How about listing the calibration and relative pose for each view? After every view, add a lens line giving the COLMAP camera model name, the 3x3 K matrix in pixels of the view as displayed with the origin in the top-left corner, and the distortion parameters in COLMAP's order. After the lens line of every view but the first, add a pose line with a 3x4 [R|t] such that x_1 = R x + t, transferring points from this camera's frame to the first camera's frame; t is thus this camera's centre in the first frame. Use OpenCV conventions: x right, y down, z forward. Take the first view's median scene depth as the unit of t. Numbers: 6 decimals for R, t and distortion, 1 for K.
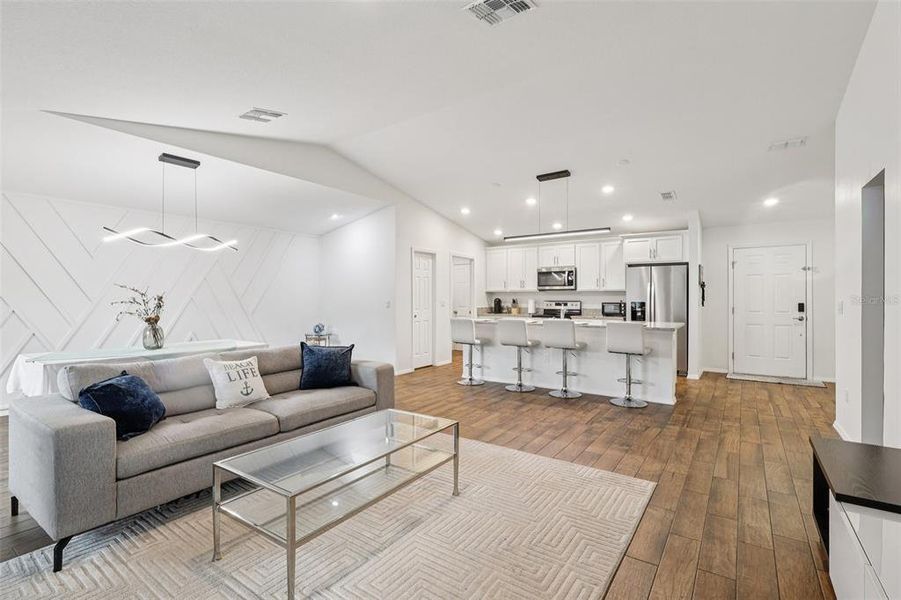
lens RADIAL K [[421.9, 0, 450.5], [0, 421.9, 298.2], [0, 0, 1]] dist [-0.006127, 0.004125]
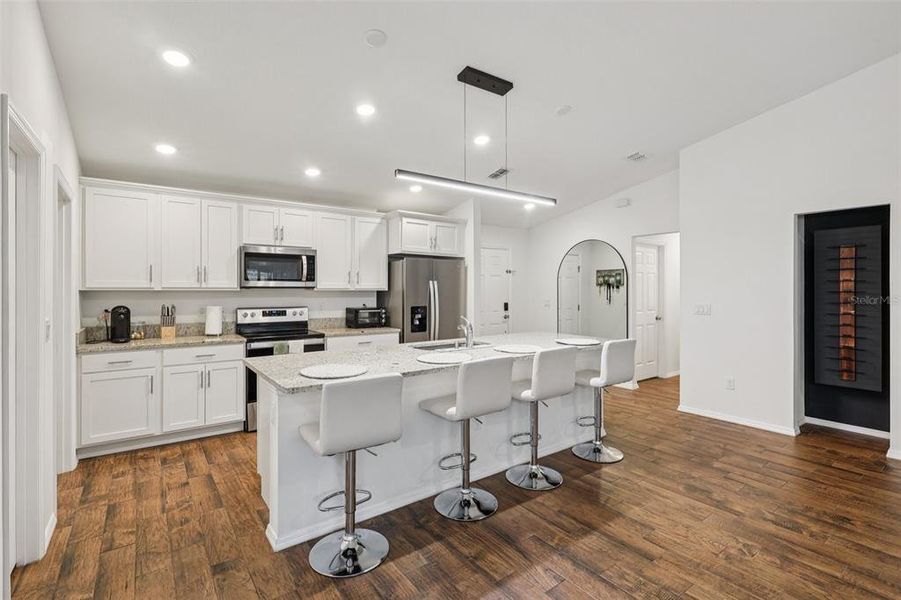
lens RADIAL K [[421.9, 0, 453.0], [0, 421.9, 288.0], [0, 0, 1]] dist [-0.006127, 0.004125]
pose [[0.316502, 0.006648, 0.948569, -0.235563], [0.003471, 0.999961, -0.008166, -0.016831], [-0.948586, 0.005877, 0.316466, 0.723097]]
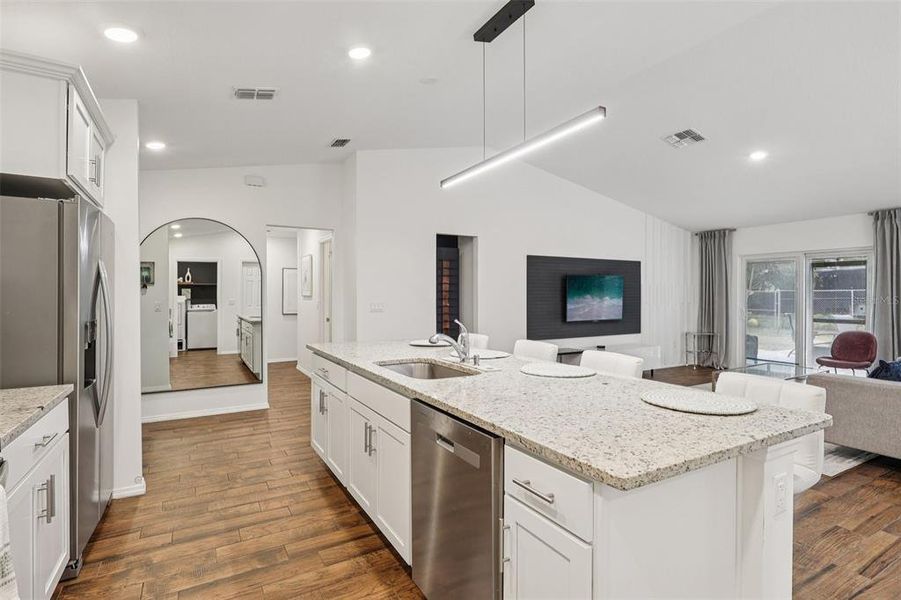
lens RADIAL K [[450.1, 0, 450.6], [0, 450.1, 294.1], [0, 0, 1]] dist [-0.002439, 0.000691]
pose [[-0.902906, 0.004166, 0.429818, 0.078098], [0.005120, 0.999986, 0.001064, -0.009323], [-0.429808, 0.003162, -0.902915, 1.200889]]
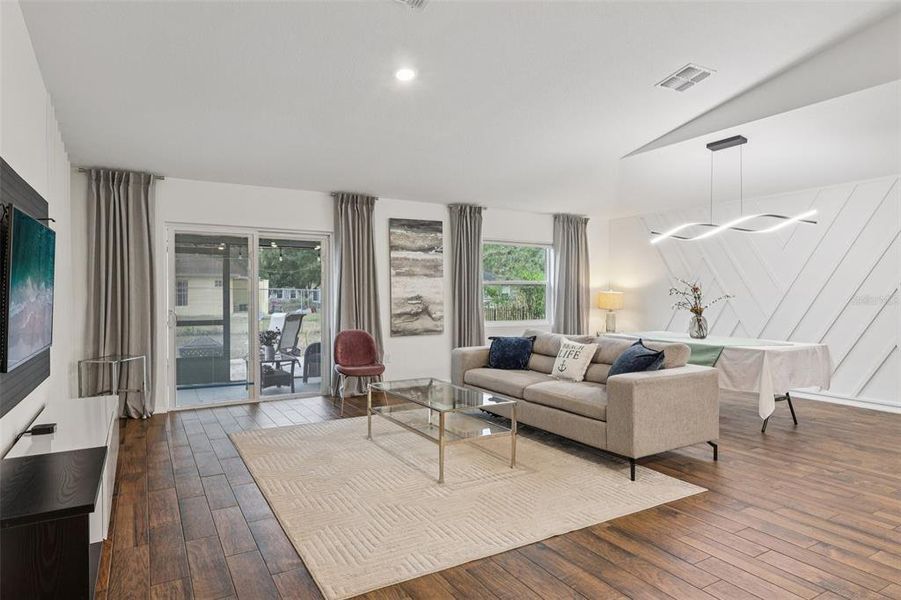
lens RADIAL K [[536.1, 0, 449.6], [0, 536.1, 297.0], [0, 0, 1]] dist [-0.001200, 0.000771]
pose [[-0.426048, 0.009004, -0.904656, 0.450874], [0.001385, 0.999956, 0.009300, 0.003320], [0.904699, 0.002709, -0.426042, 0.608188]]
